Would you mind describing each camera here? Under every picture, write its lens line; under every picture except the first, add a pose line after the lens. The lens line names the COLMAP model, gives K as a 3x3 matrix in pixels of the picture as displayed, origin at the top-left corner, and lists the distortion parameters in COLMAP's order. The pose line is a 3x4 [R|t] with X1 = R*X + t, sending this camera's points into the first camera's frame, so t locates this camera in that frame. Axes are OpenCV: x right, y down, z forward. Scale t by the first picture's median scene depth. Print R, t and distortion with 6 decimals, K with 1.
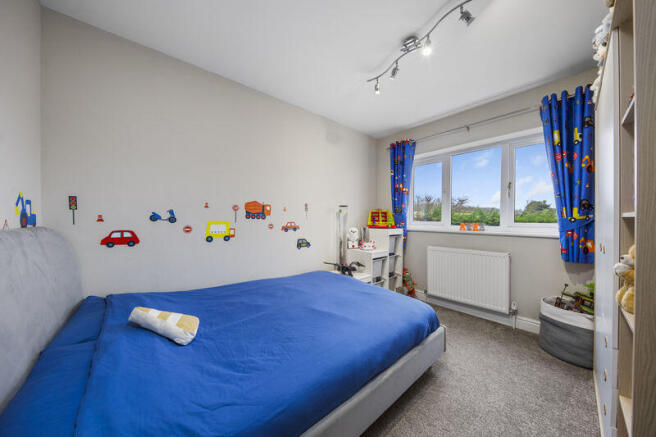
lens RADIAL K [[214.4, 0, 327.7], [0, 214.4, 219.6], [0, 0, 1]] dist [-0.000384, -0.000007]
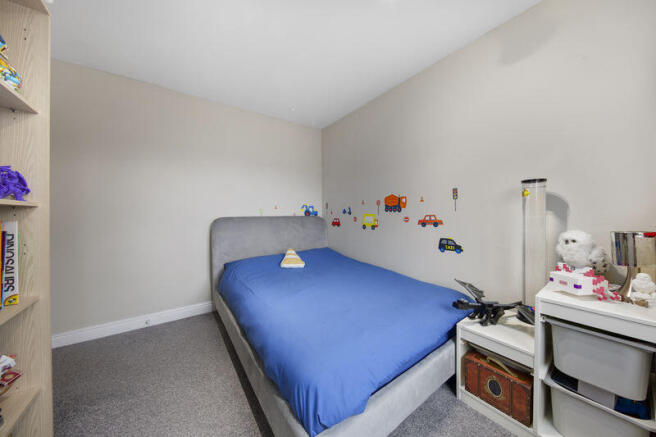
lens RADIAL K [[214.4, 0, 327.7], [0, 214.4, 215.5], [0, 0, 1]] dist [-0.000384, -0.000007]
pose [[-0.103529, 0.003831, -0.994619, 0.711425], [0.001415, 0.999992, 0.003704, 0.010289], [0.994625, -0.001024, -0.103534, 0.766996]]
